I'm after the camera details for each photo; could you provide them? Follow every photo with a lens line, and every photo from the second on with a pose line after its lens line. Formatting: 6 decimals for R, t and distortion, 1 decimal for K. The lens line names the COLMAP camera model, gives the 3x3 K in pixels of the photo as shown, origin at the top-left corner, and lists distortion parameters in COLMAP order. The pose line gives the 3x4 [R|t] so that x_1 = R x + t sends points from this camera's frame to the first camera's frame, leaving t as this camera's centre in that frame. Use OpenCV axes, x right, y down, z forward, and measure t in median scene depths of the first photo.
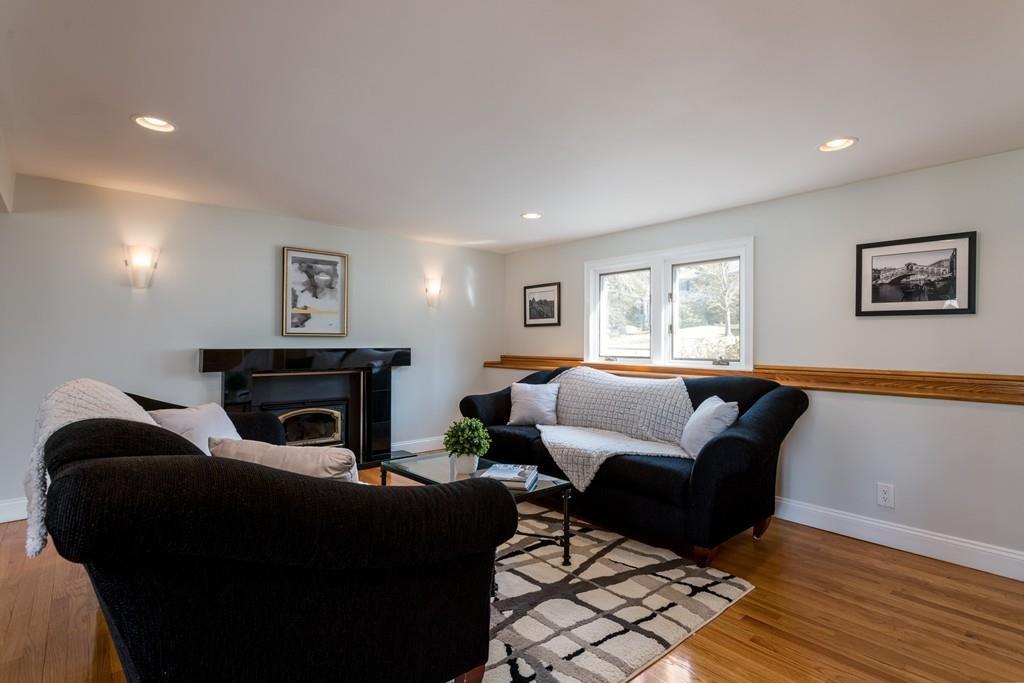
lens RADIAL K [[513.1, 0, 513.7], [0, 513.1, 337.8], [0, 0, 1]] dist [-0.000443, -0.000674]
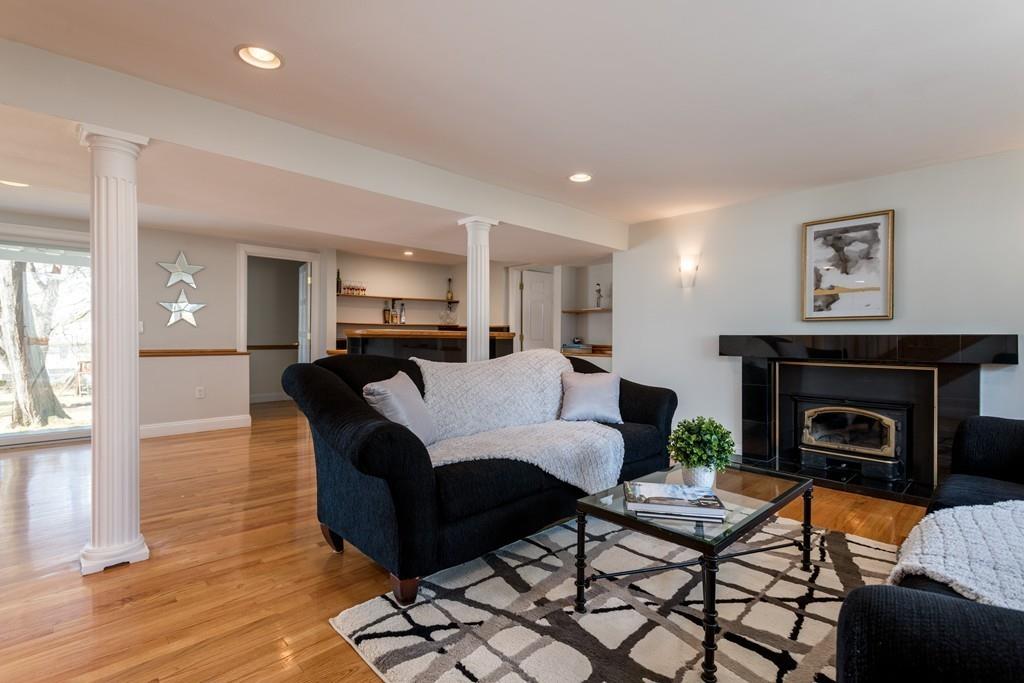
lens RADIAL K [[486.9, 0, 511.0], [0, 486.9, 342.7], [0, 0, 1]] dist [0.004334, -0.000130]
pose [[0.017808, 0.004685, -0.999830, 0.398011], [0.003495, 0.999983, 0.004748, 0.027614], [0.999835, -0.003579, 0.017791, 0.454584]]
